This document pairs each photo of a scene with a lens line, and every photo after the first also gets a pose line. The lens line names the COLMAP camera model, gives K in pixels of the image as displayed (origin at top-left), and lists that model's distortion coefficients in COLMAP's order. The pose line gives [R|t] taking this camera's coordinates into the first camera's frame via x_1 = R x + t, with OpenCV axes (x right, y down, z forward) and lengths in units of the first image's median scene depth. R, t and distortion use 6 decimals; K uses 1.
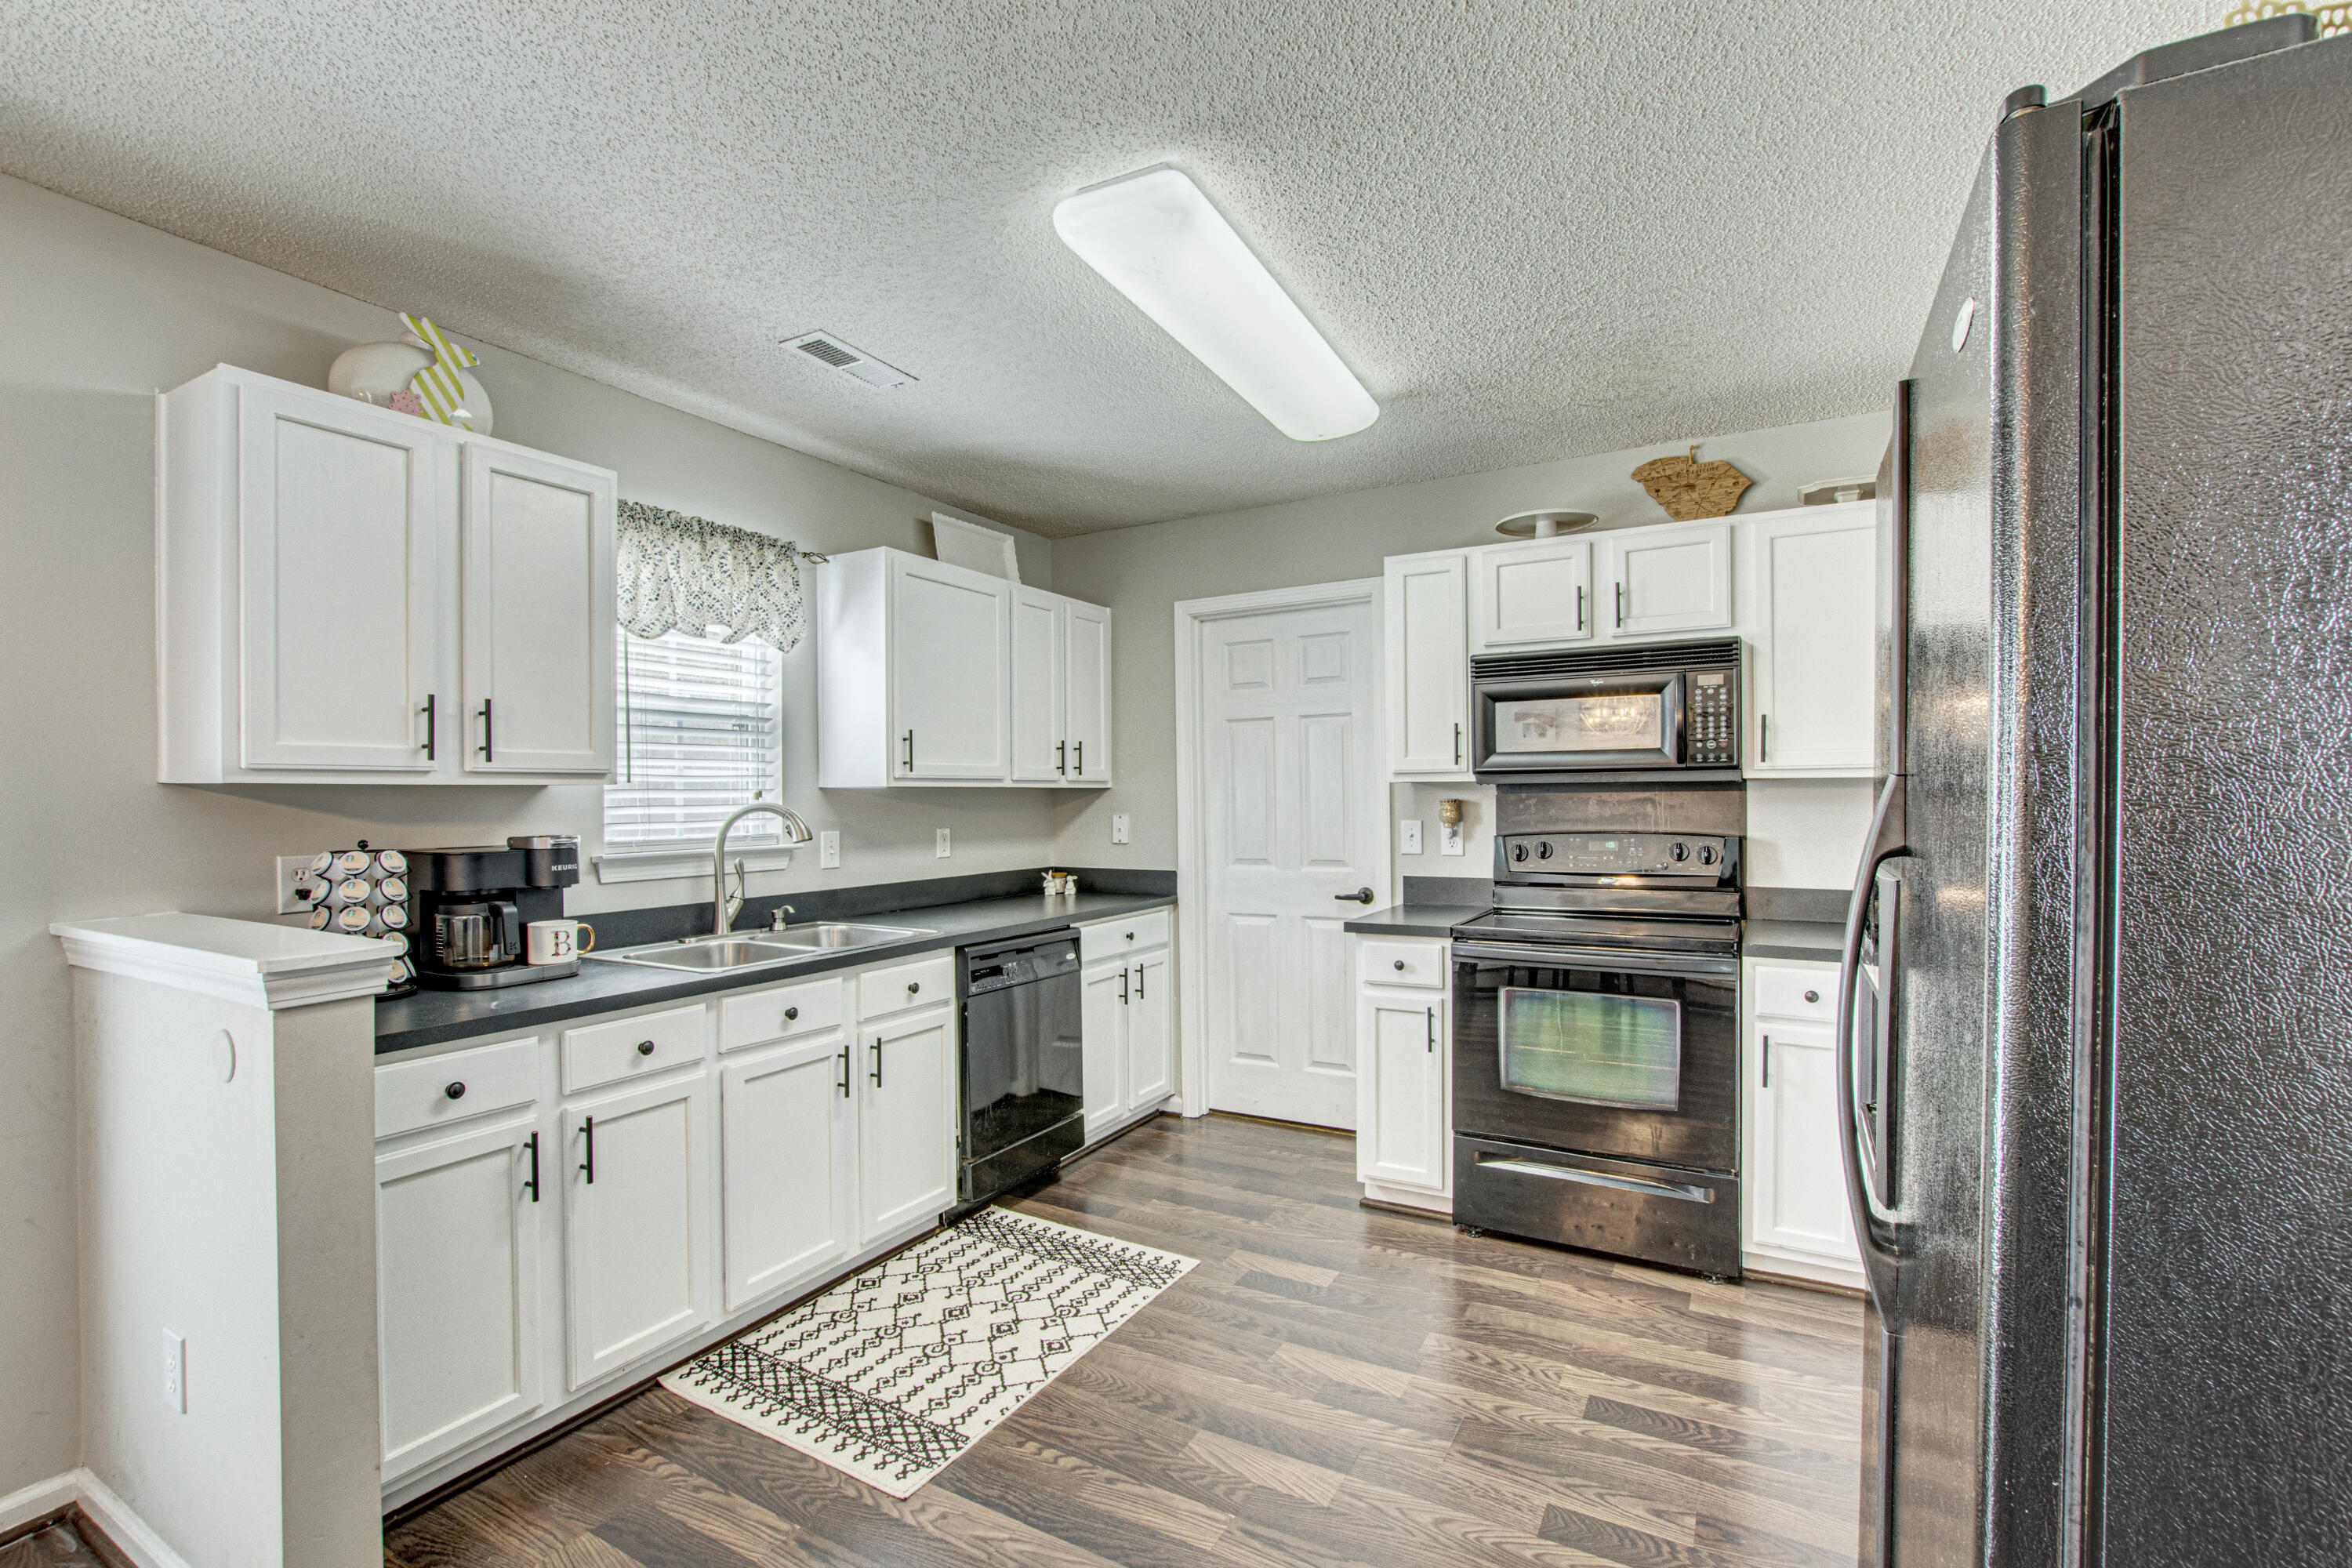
lens RADIAL K [[1059.0, 0, 1113.0], [0, 1059.0, 792.4], [0, 0, 1]] dist [-0.007587, 0.000411]
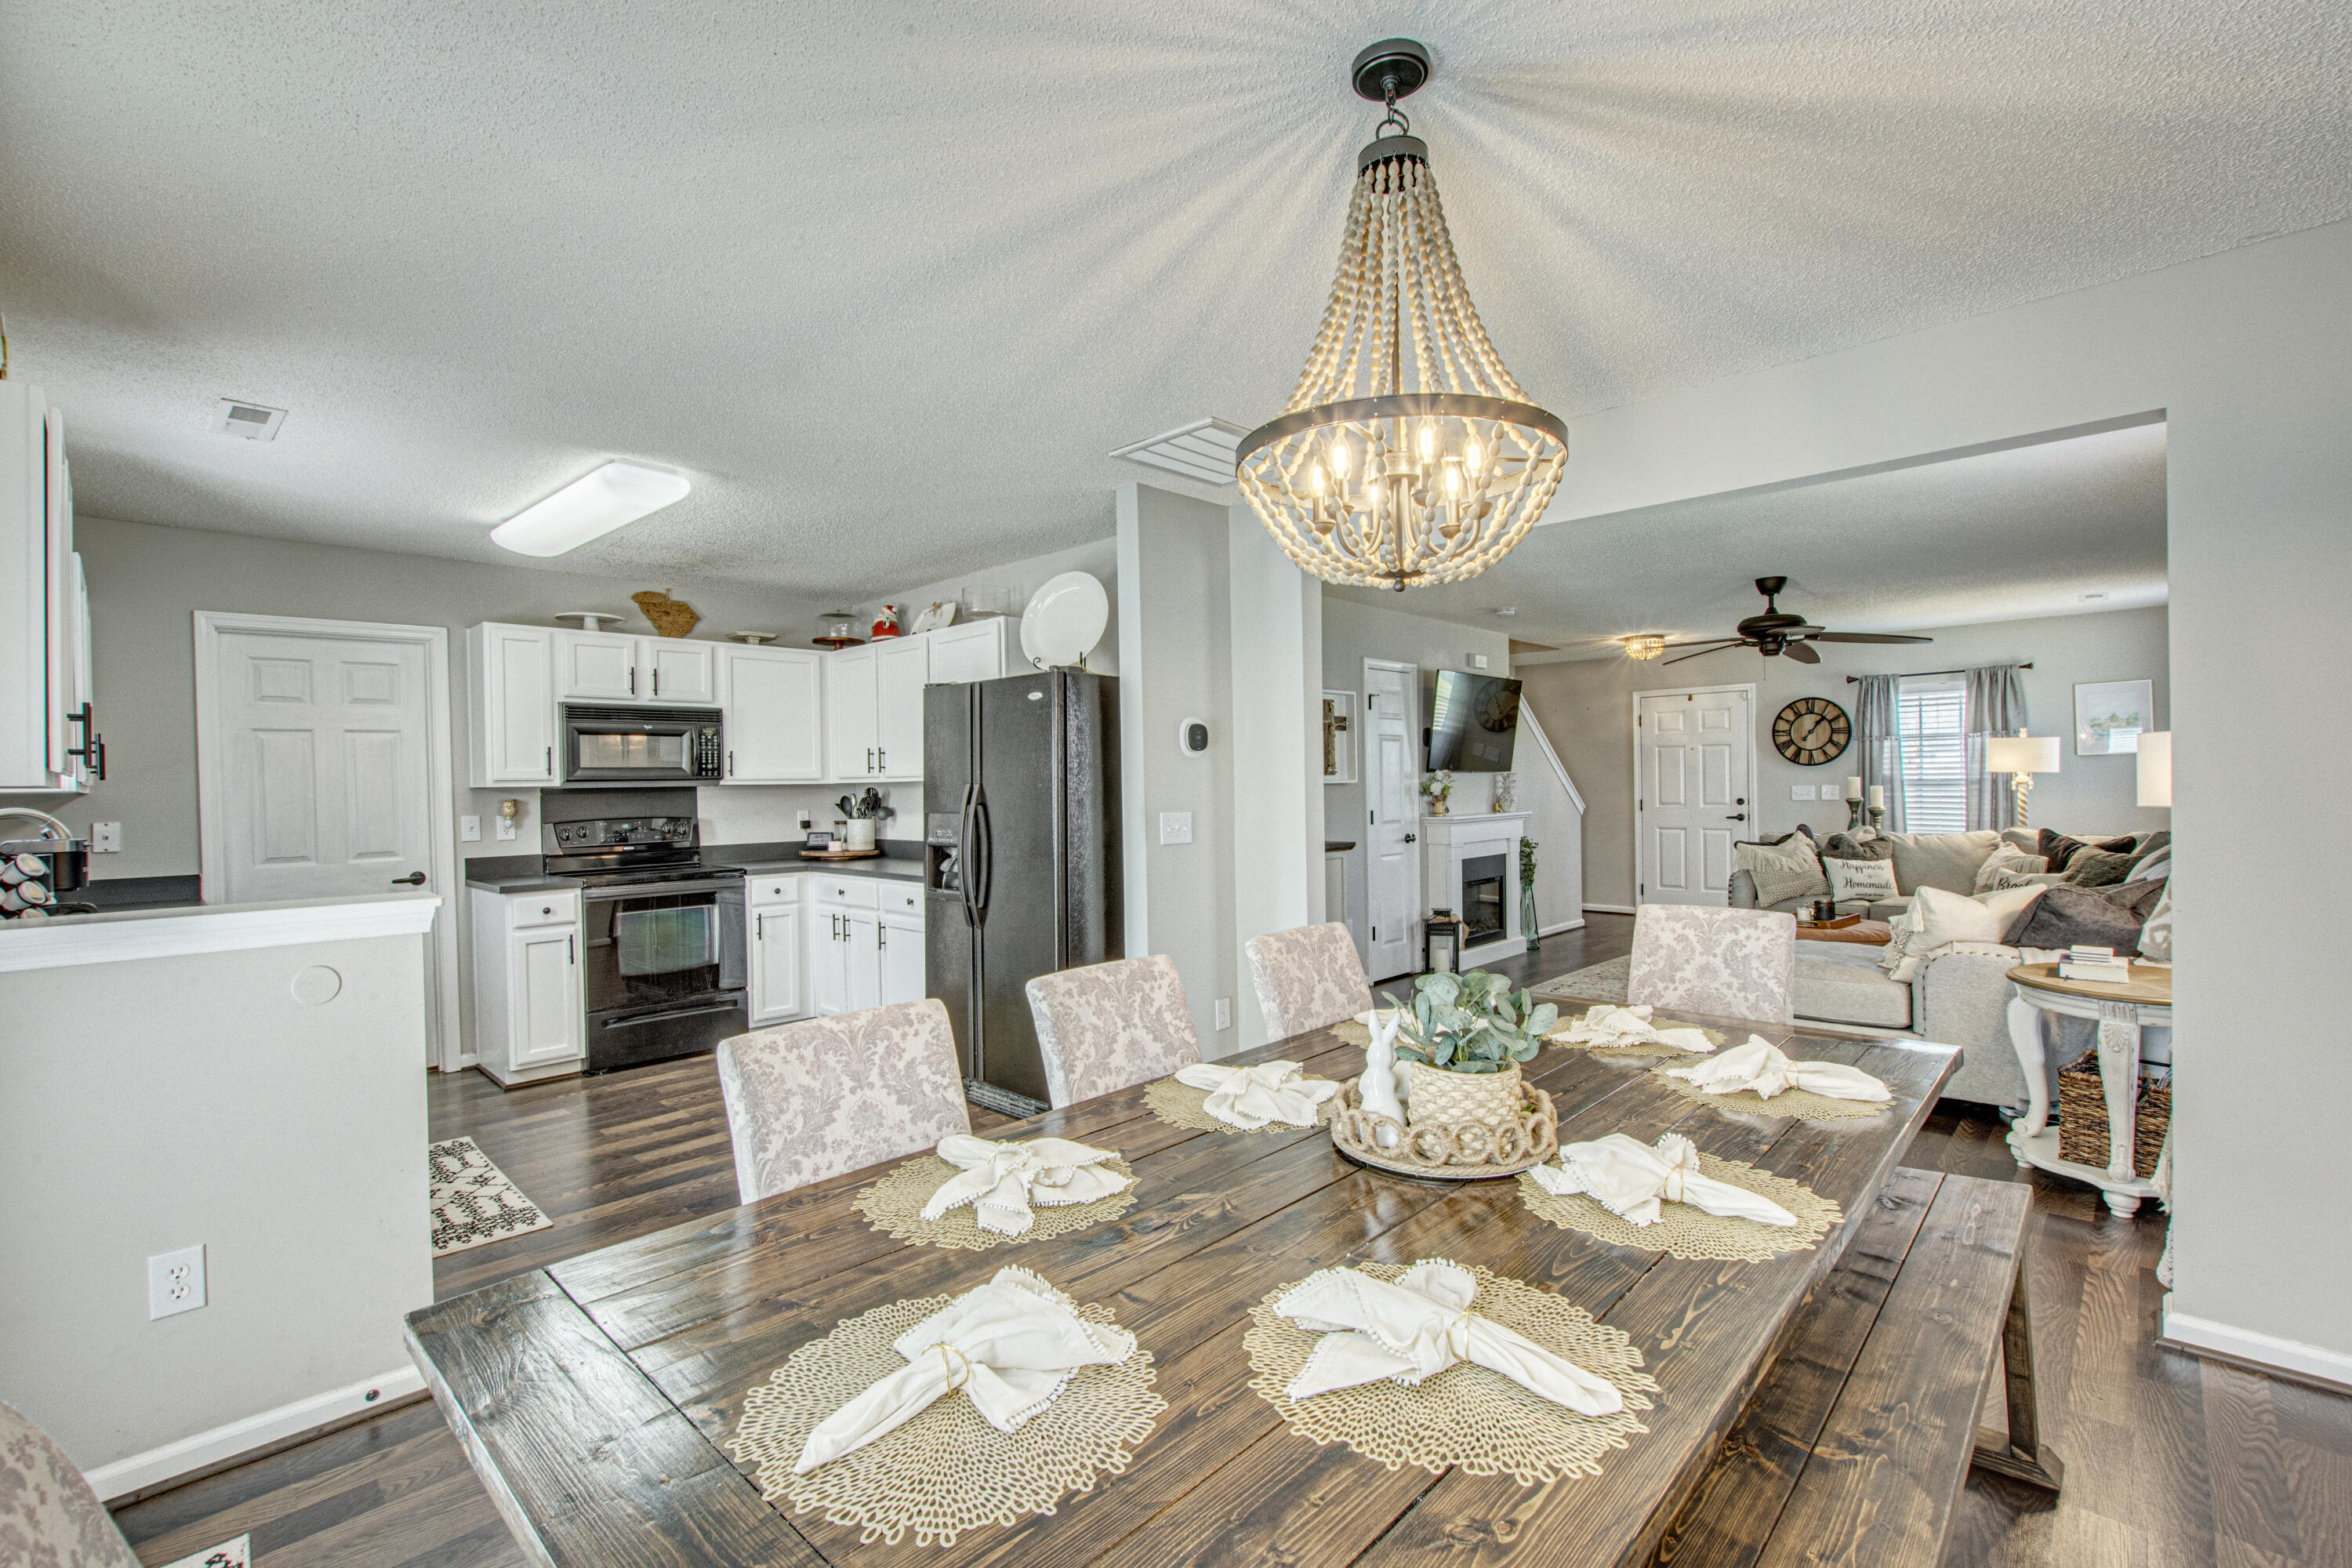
lens RADIAL K [[1024.5, 0, 1203.4], [0, 1024.5, 784.3], [0, 0, 1]] dist [-0.023222, 0.000301]
pose [[0.210401, 0.002573, 0.977612, -0.944170], [0.011629, 0.999919, -0.005135, 0.004990], [-0.977546, 0.012449, 0.210354, -0.199980]]
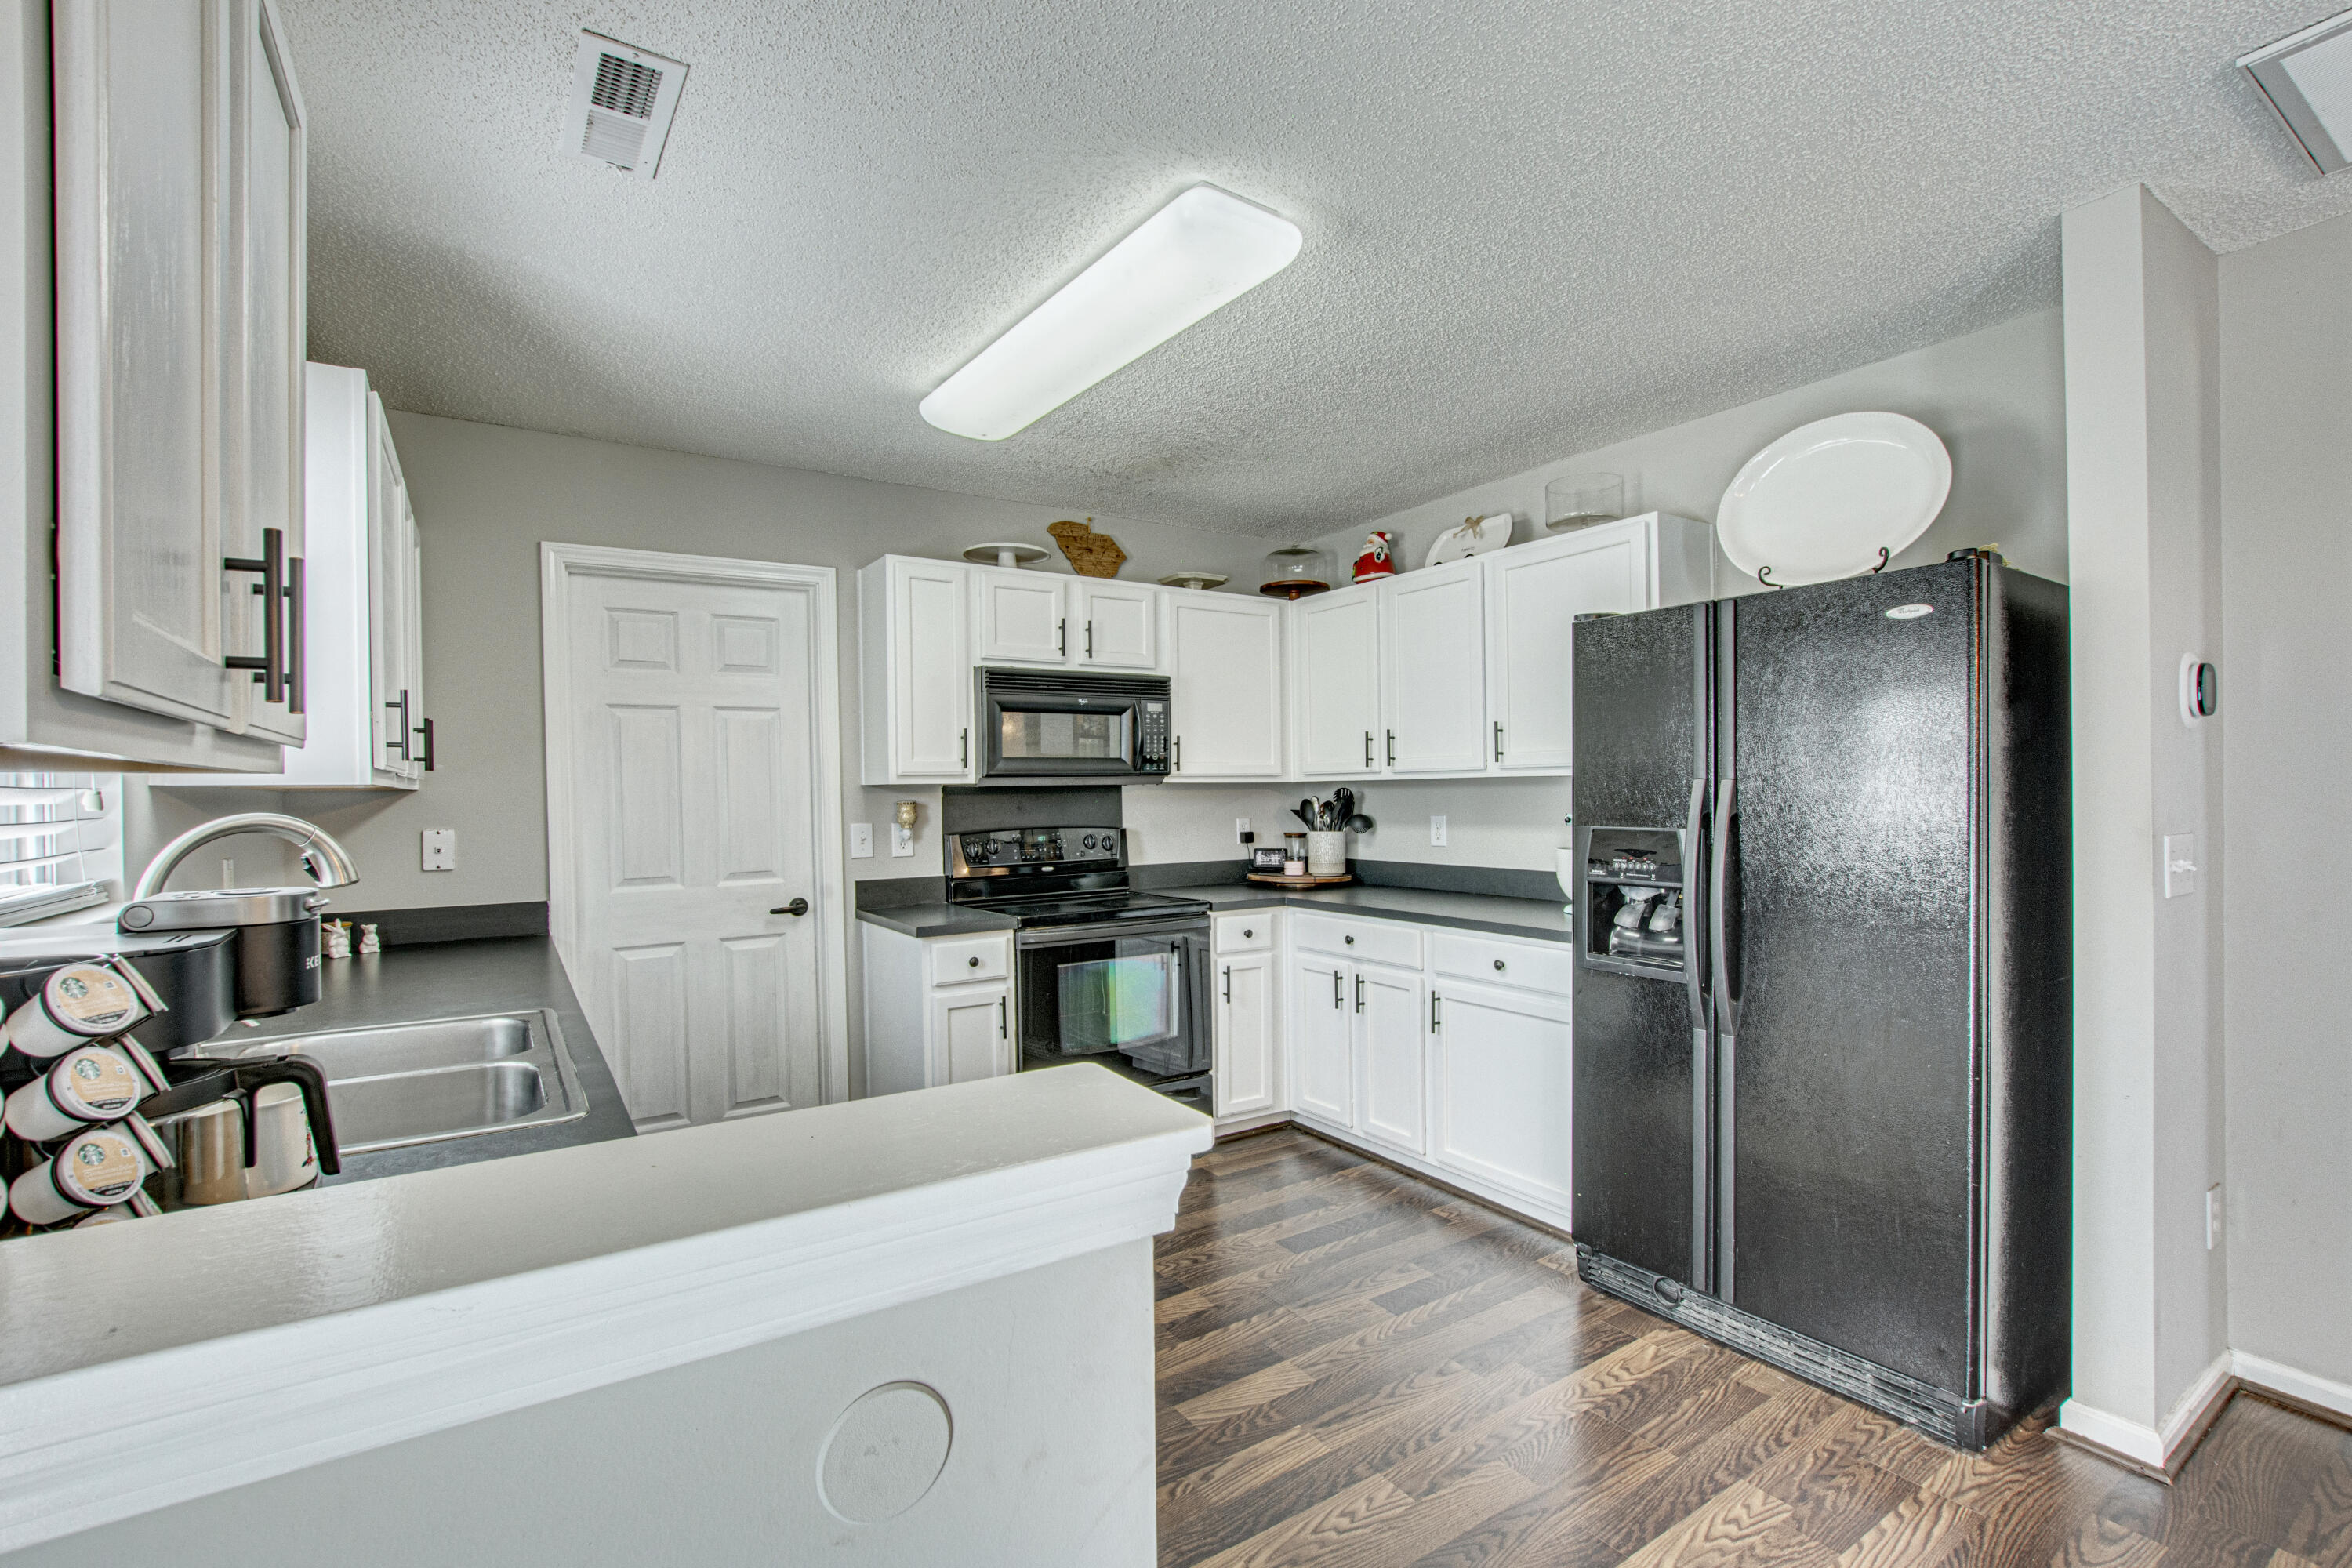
lens RADIAL K [[1062.7, 0, 1214.5], [0, 1062.7, 789.0], [0, 0, 1]] dist [-0.027628, 0.000521]
pose [[0.421105, 0.003250, 0.907006, -0.579042], [0.006498, 0.999957, -0.006600, 0.004056], [-0.906988, 0.008673, 0.421066, 0.363803]]
